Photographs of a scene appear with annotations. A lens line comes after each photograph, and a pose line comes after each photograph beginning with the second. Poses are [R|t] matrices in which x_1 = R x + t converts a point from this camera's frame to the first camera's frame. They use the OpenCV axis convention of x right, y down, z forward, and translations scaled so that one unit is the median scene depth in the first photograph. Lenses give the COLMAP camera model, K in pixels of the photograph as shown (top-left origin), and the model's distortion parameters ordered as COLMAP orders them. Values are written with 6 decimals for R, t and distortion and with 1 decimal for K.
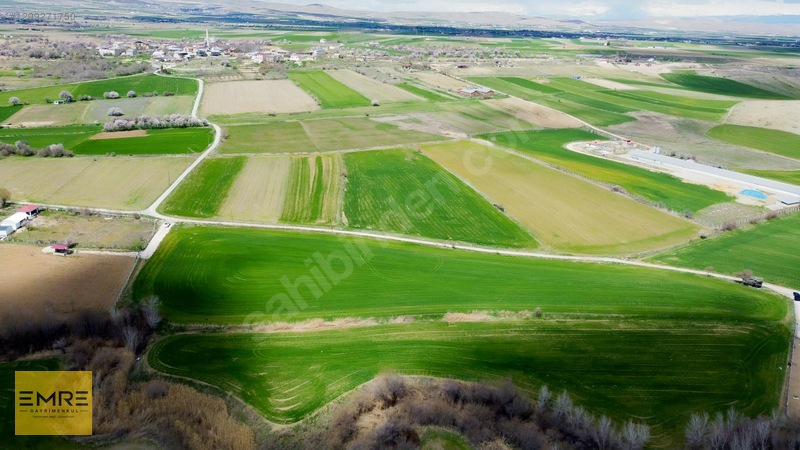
lens RADIAL K [[608.1, 0, 399.4], [0, 608.1, 224.8], [0, 0, 1]] dist [-0.000646, -0.006849]
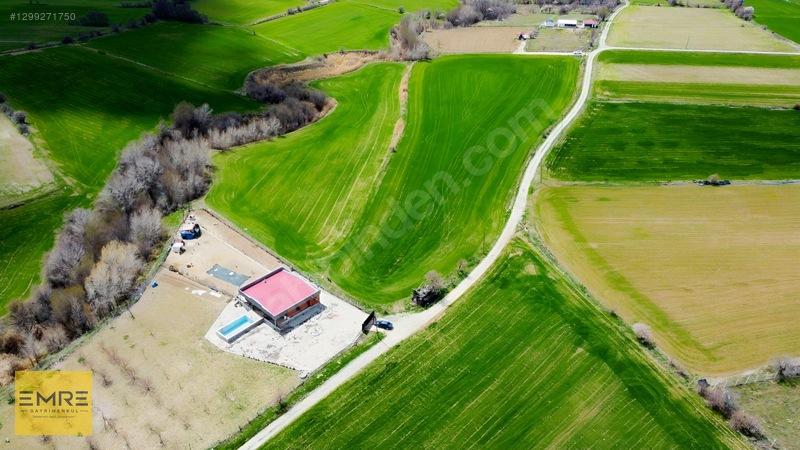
lens RADIAL K [[608.1, 0, 399.4], [0, 608.1, 224.8], [0, 0, 1]] dist [-0.000646, -0.006849]
pose [[-0.190471, 0.486016, -0.852942, 0.565505], [-0.338228, 0.783162, 0.521784, -0.153119], [0.921587, 0.387874, 0.015215, 0.471803]]
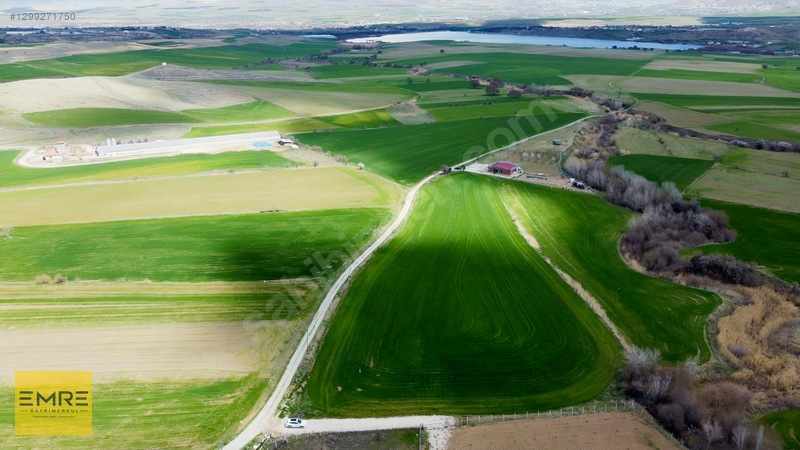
lens RADIAL K [[608.1, 0, 399.4], [0, 608.1, 224.8], [0, 0, 1]] dist [-0.000646, -0.006849]
pose [[0.005914, -0.347241, 0.937757, -0.480374], [0.315038, 0.890666, 0.327817, -0.170856], [-0.949061, 0.293491, 0.114662, 0.492948]]
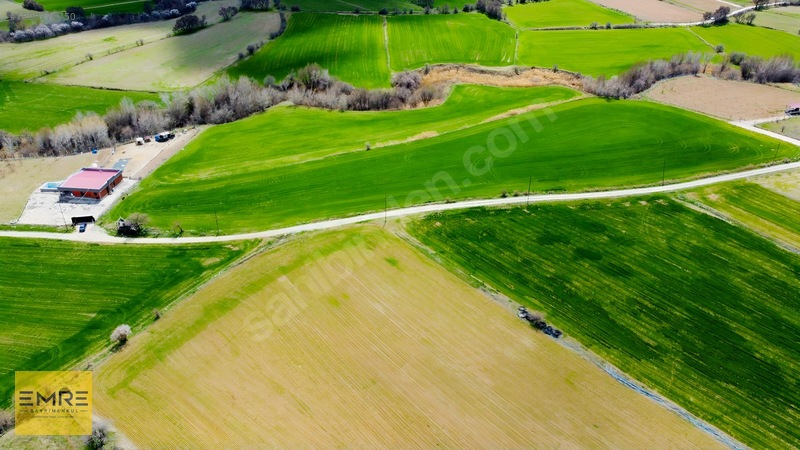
lens RADIAL K [[608.1, 0, 399.4], [0, 608.1, 224.8], [0, 0, 1]] dist [-0.000646, -0.006849]
pose [[-0.902813, 0.198708, -0.381371, 0.285224], [-0.159952, 0.668045, 0.726726, -0.265211], [0.399179, 0.717099, -0.571336, 0.797257]]
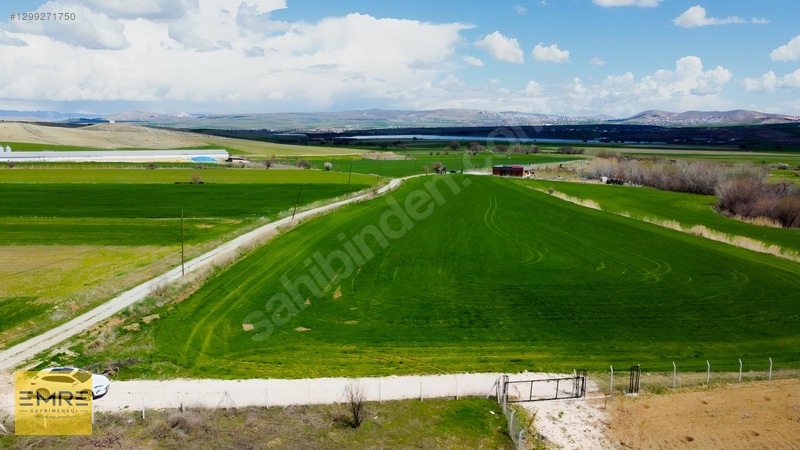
lens RADIAL K [[608.1, 0, 399.4], [0, 608.1, 224.8], [0, 0, 1]] dist [-0.000646, -0.006849]
pose [[-0.041791, -0.172477, 0.984127, -0.315198], [0.309914, 0.934166, 0.176882, -0.022216], [-0.949846, 0.312387, 0.014413, 0.552154]]
